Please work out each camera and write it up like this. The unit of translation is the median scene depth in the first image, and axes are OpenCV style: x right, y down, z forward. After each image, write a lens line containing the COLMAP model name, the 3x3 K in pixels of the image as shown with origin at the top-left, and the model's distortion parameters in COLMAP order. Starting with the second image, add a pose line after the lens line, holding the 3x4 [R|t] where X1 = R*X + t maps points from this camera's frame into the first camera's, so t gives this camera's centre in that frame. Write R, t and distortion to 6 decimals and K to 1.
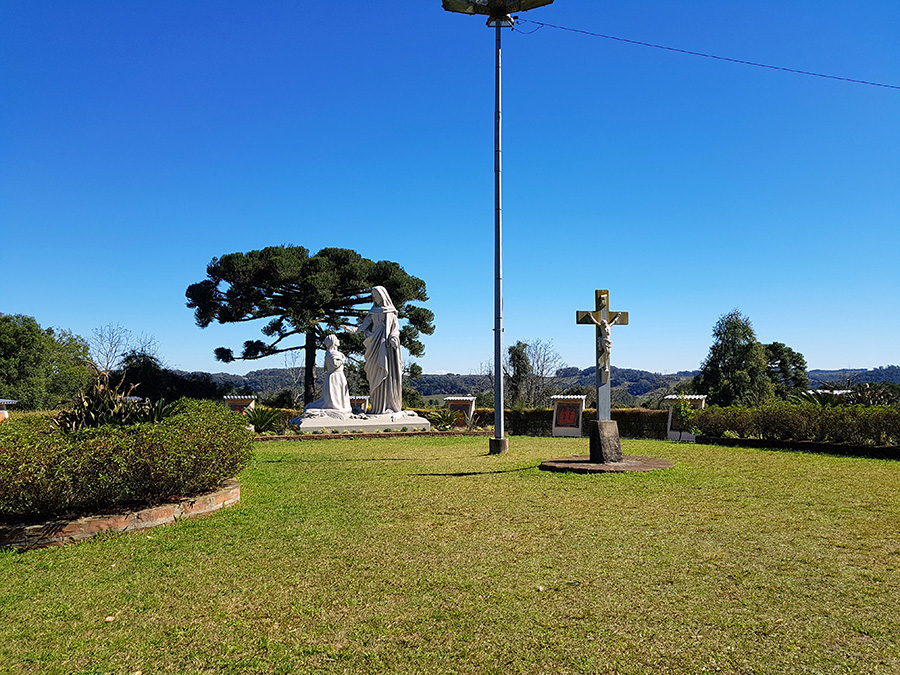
lens RADIAL K [[686.2, 0, 444.6], [0, 686.2, 338.0], [0, 0, 1]] dist [-0.001580, -0.000688]
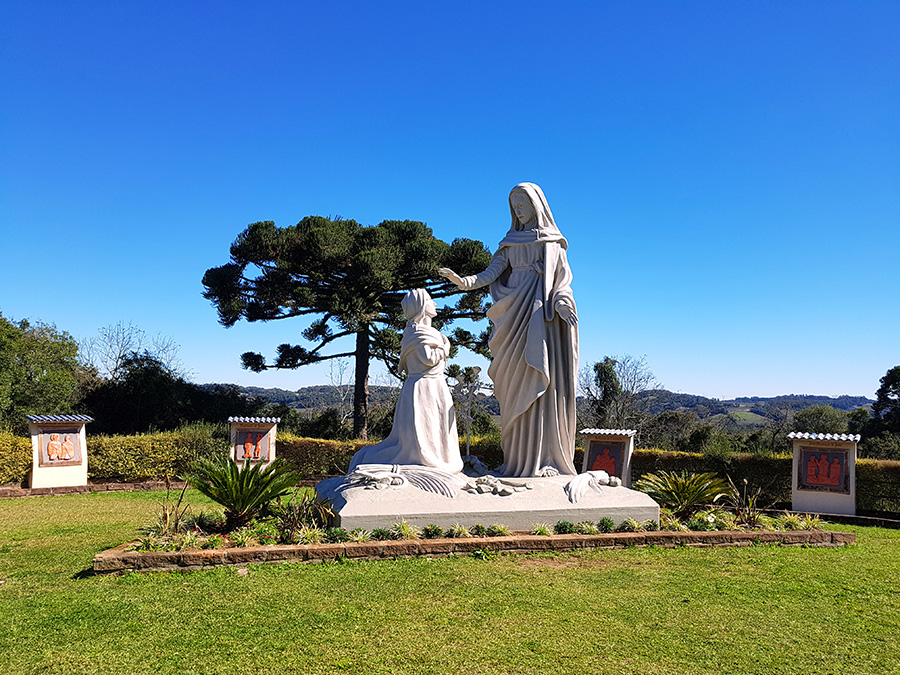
lens RADIAL K [[687.2, 0, 451.2], [0, 687.2, 380.5], [0, 0, 1]] dist [-0.000861, 0.000499]
pose [[0.997889, 0.022636, -0.060876, -0.053768], [-0.020633, 0.999231, 0.033328, 0.017262], [0.061584, -0.032002, 0.997589, 0.263621]]
